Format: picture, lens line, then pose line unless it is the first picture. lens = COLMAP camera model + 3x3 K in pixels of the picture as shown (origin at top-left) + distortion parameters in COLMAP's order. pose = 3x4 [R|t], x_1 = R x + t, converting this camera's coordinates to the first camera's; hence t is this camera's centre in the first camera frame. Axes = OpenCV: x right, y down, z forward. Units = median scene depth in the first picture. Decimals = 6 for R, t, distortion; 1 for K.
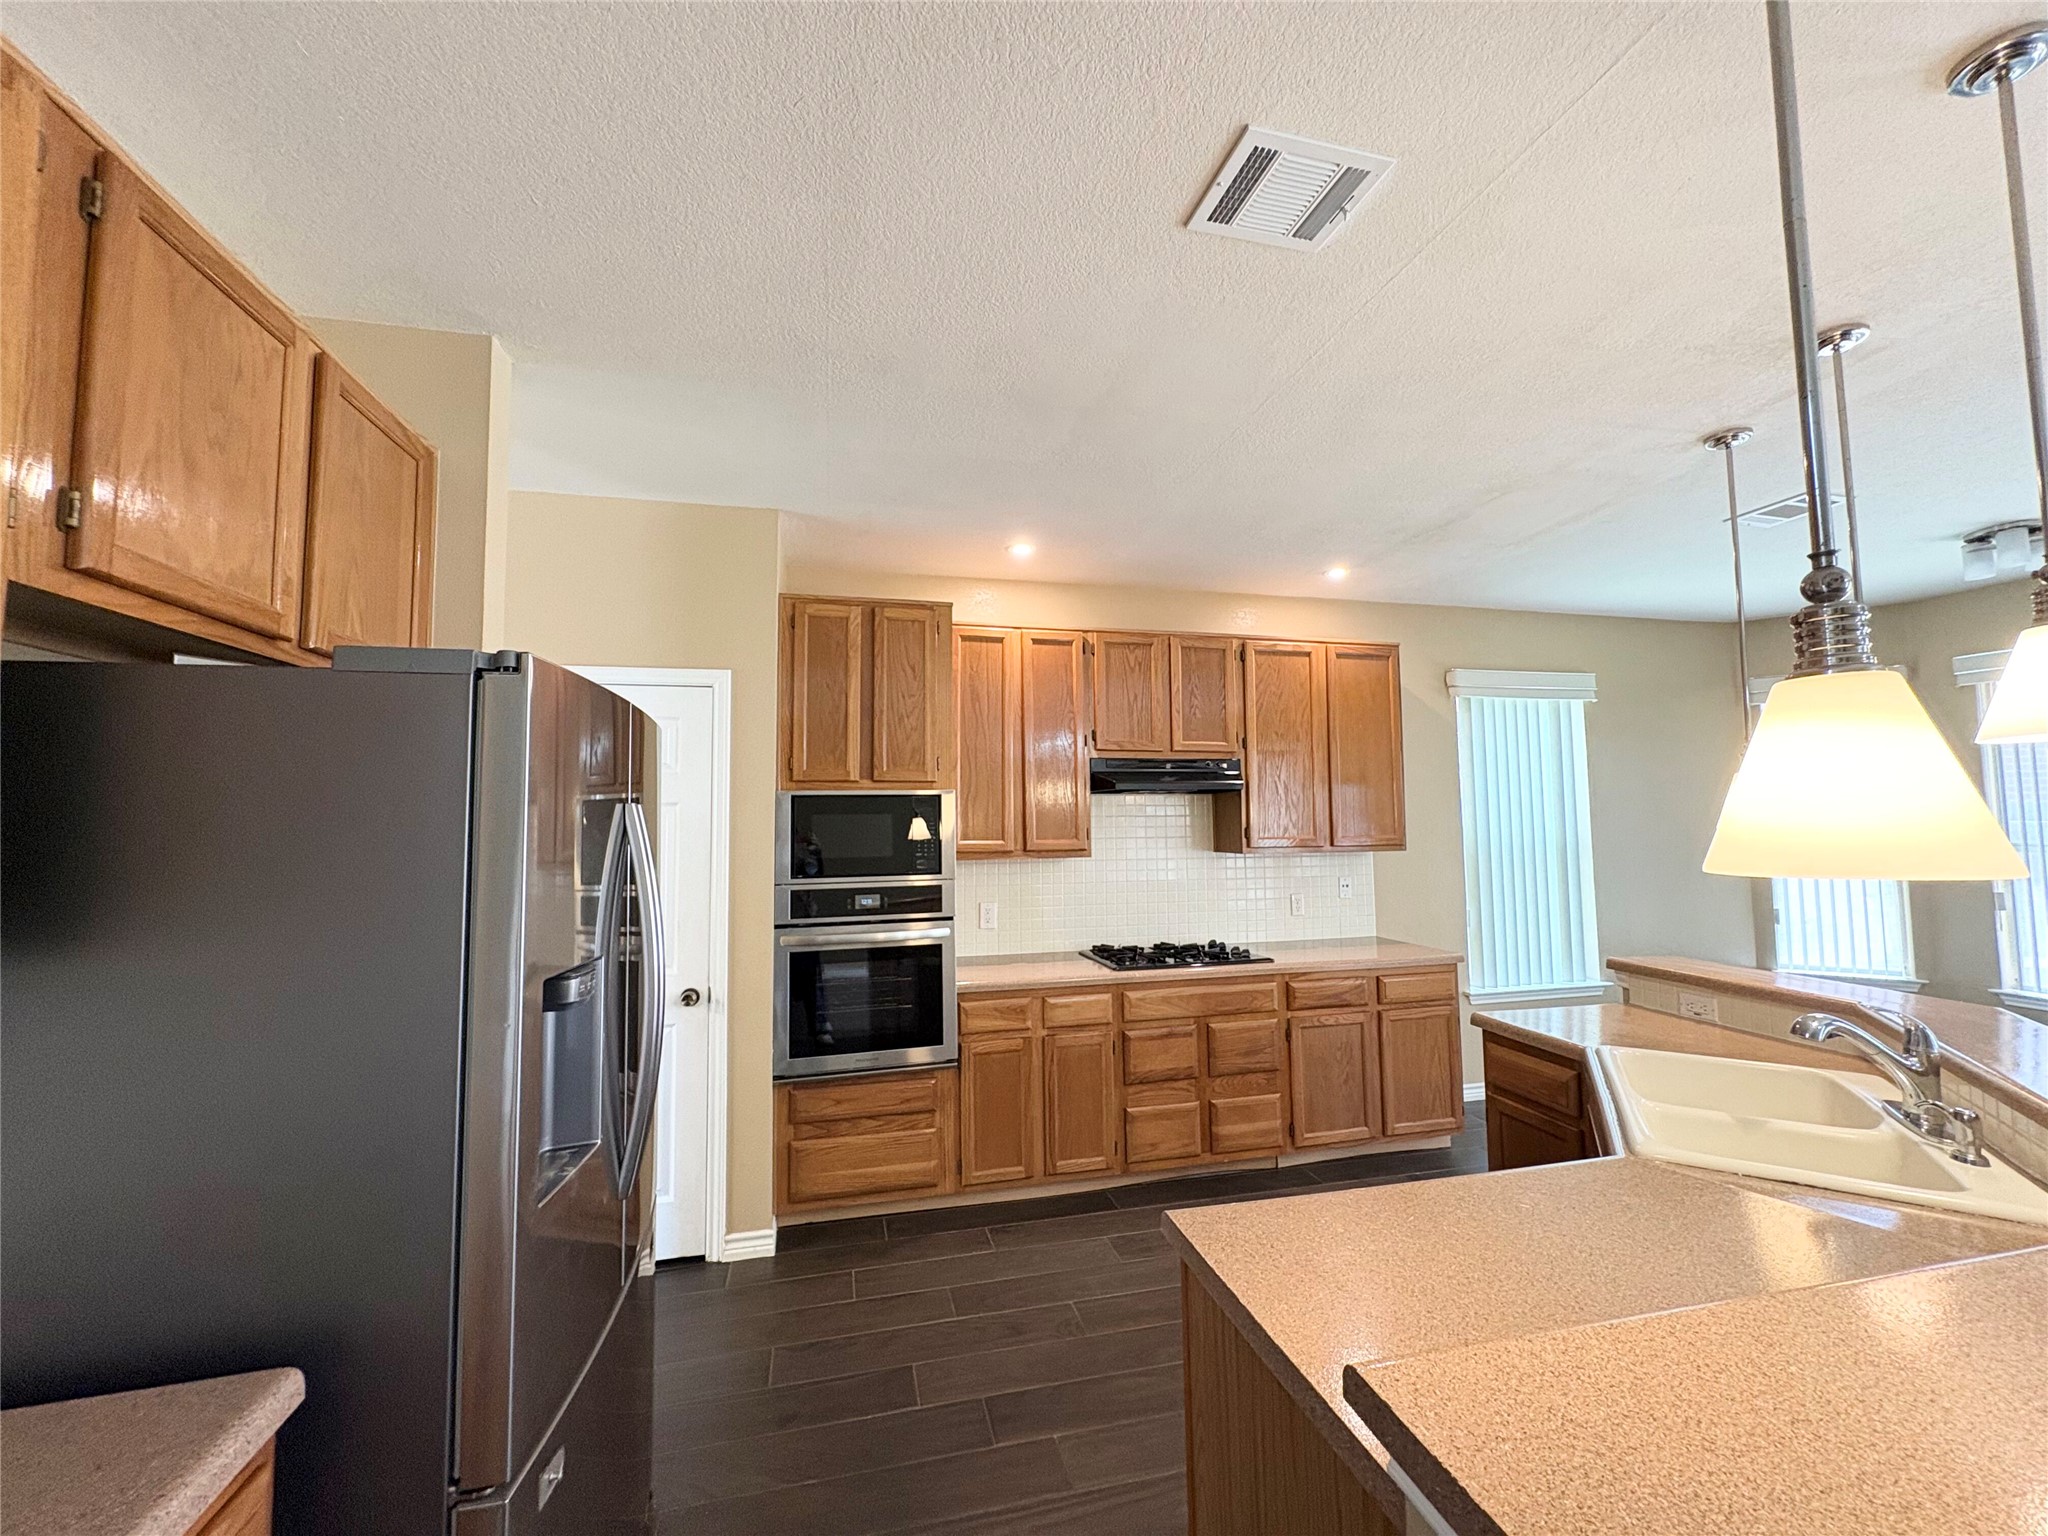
lens RADIAL K [[816.7, 0, 1023.9], [0, 816.7, 768.6], [0, 0, 1]] dist [-0.001223, 0.000100]
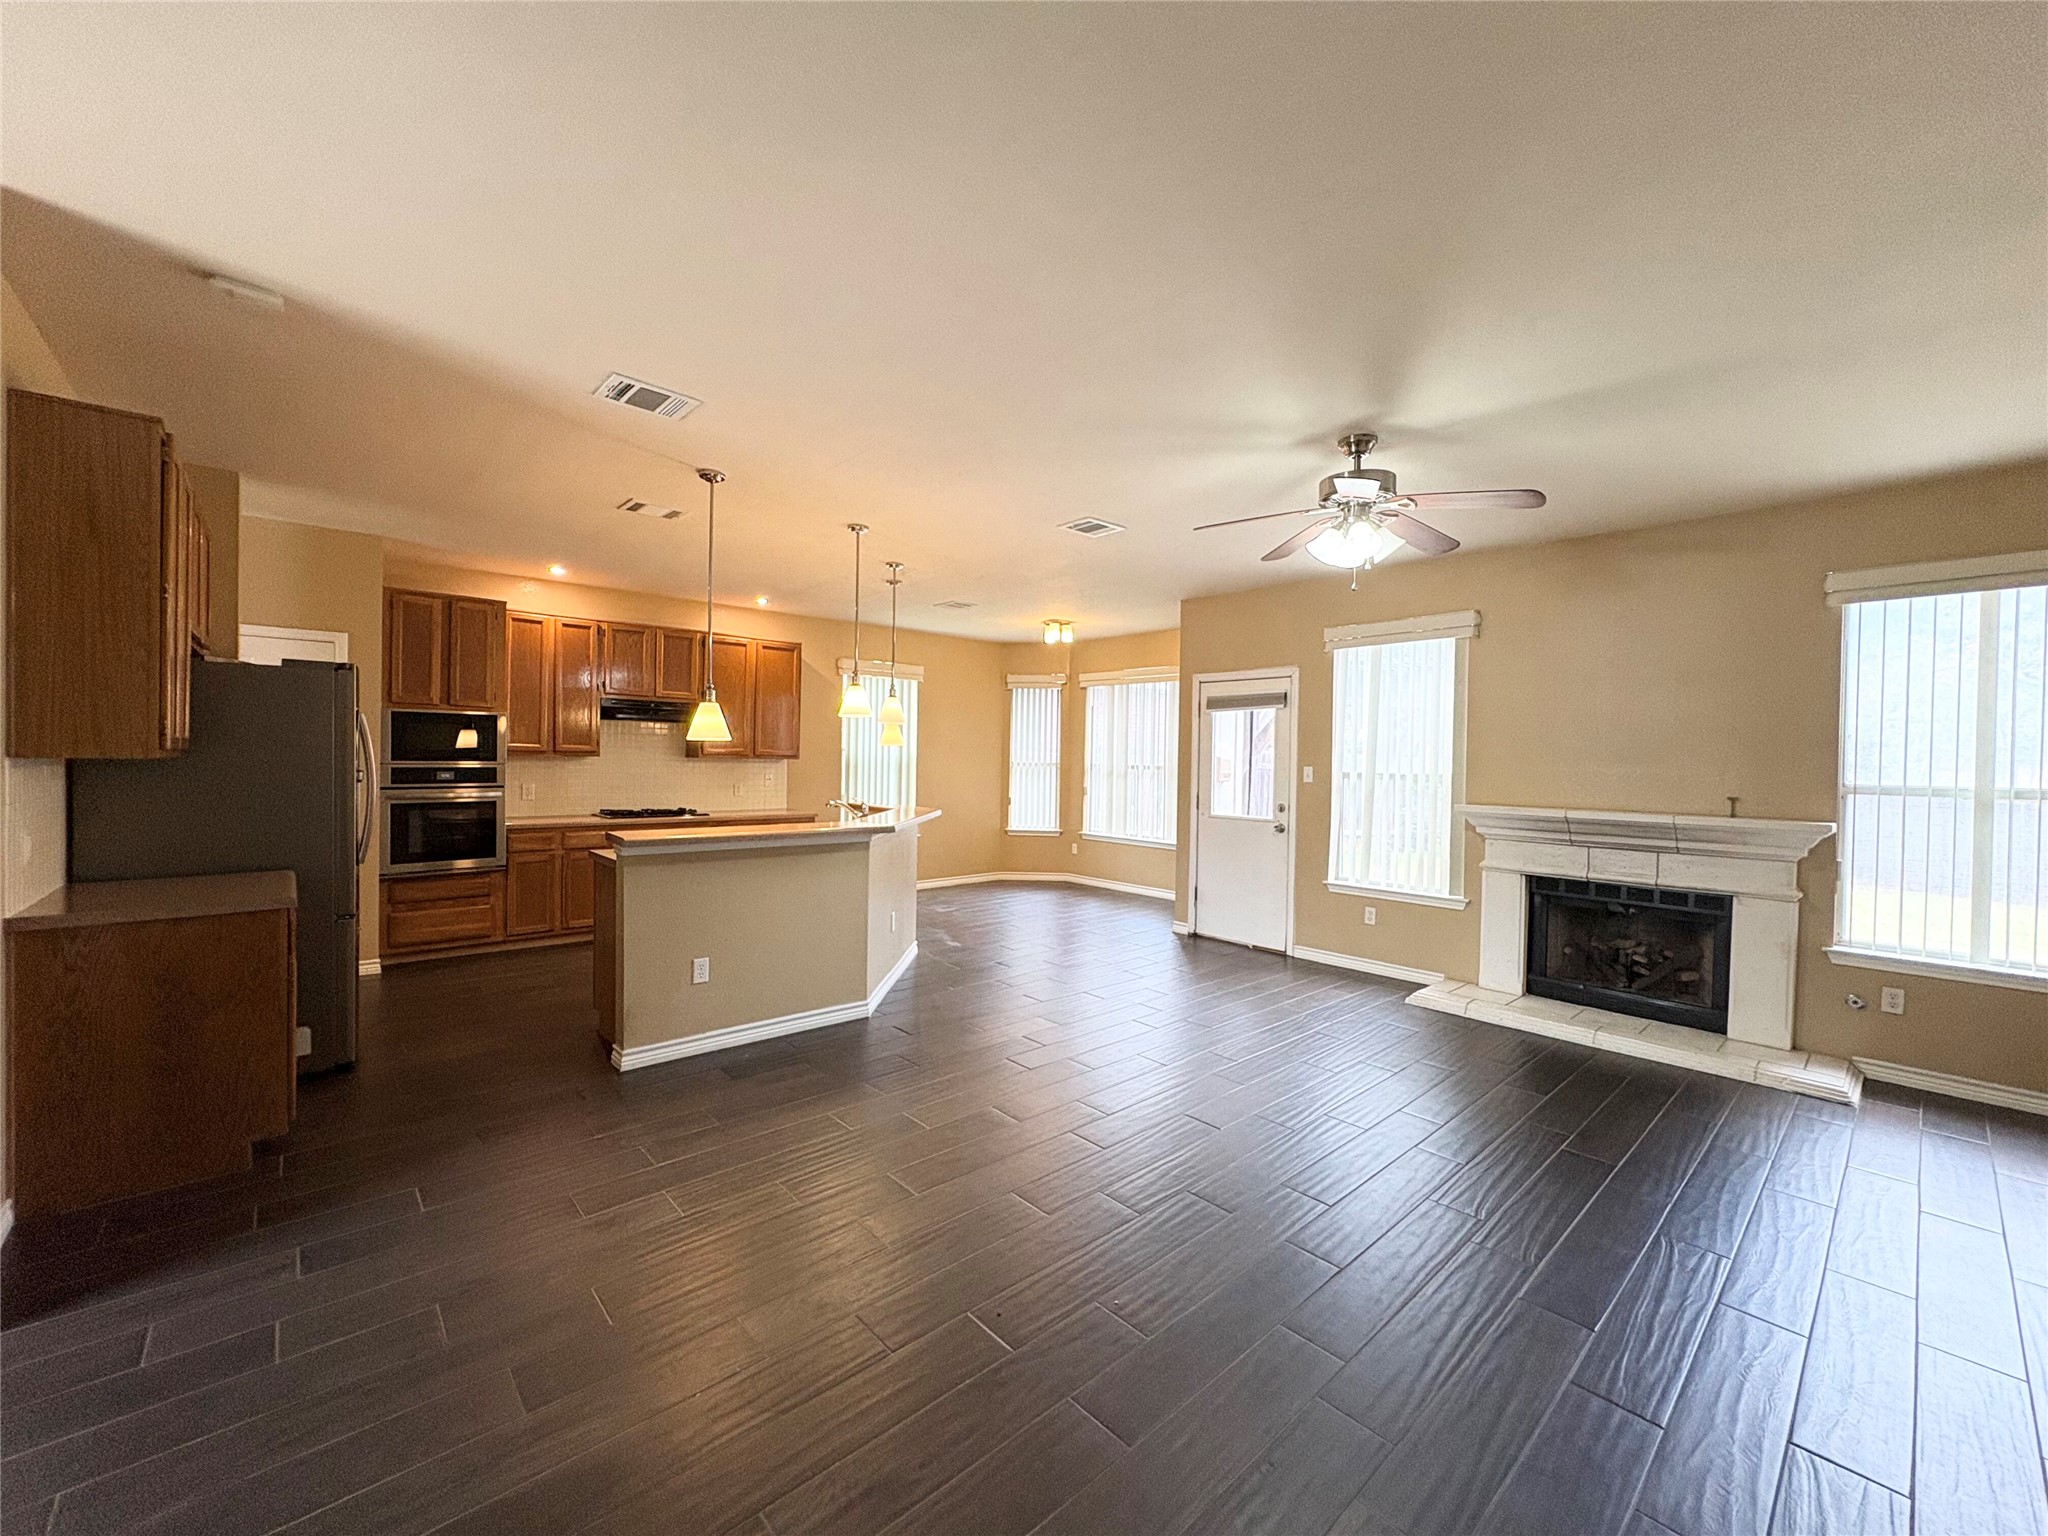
lens RADIAL K [[816.7, 0, 1026.6], [0, 816.7, 769.1], [0, 0, 1]] dist [-0.001223, 0.000100]
pose [[0.876660, 0.021290, 0.480639, 0.048273], [-0.061439, 0.995795, 0.067954, -0.036999], [-0.477171, -0.089102, 0.874282, -0.959638]]
